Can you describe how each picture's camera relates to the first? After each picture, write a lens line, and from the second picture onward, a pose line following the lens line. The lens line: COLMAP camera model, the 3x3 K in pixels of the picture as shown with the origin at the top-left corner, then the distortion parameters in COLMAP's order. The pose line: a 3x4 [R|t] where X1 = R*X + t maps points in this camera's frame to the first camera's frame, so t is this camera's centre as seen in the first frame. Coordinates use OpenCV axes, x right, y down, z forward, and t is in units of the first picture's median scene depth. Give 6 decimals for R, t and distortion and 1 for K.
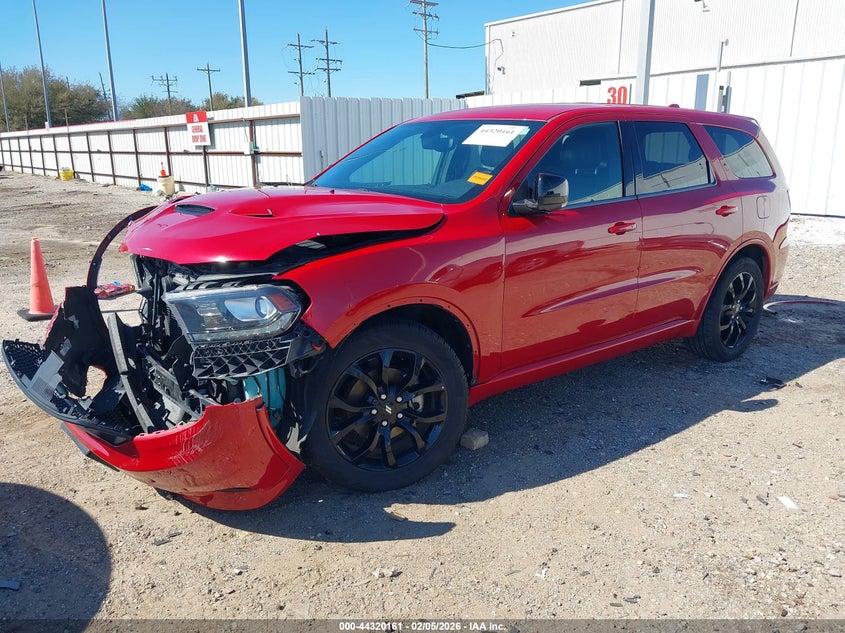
lens RADIAL K [[649.2, 0, 429.0], [0, 649.2, 316.5], [0, 0, 1]] dist [0.070741, -0.142673]
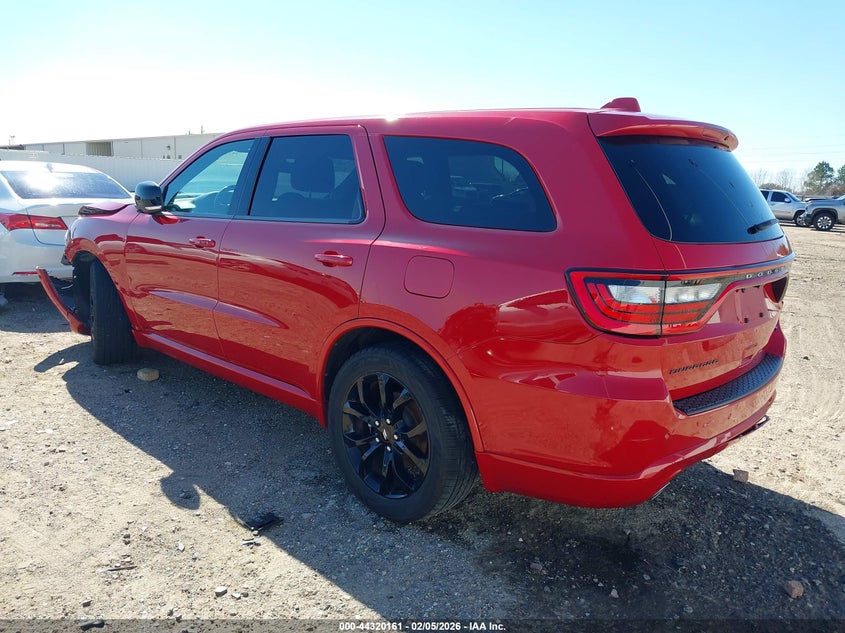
lens RADIAL K [[649.2, 0, 429.0], [0, 649.2, 316.5], [0, 0, 1]] dist [0.070741, -0.142673]
pose [[0.137507, 0.184819, -0.973105, 1.237325], [-0.293652, 0.945877, 0.138152, -0.246484], [0.945971, 0.266757, 0.184337, 1.072725]]
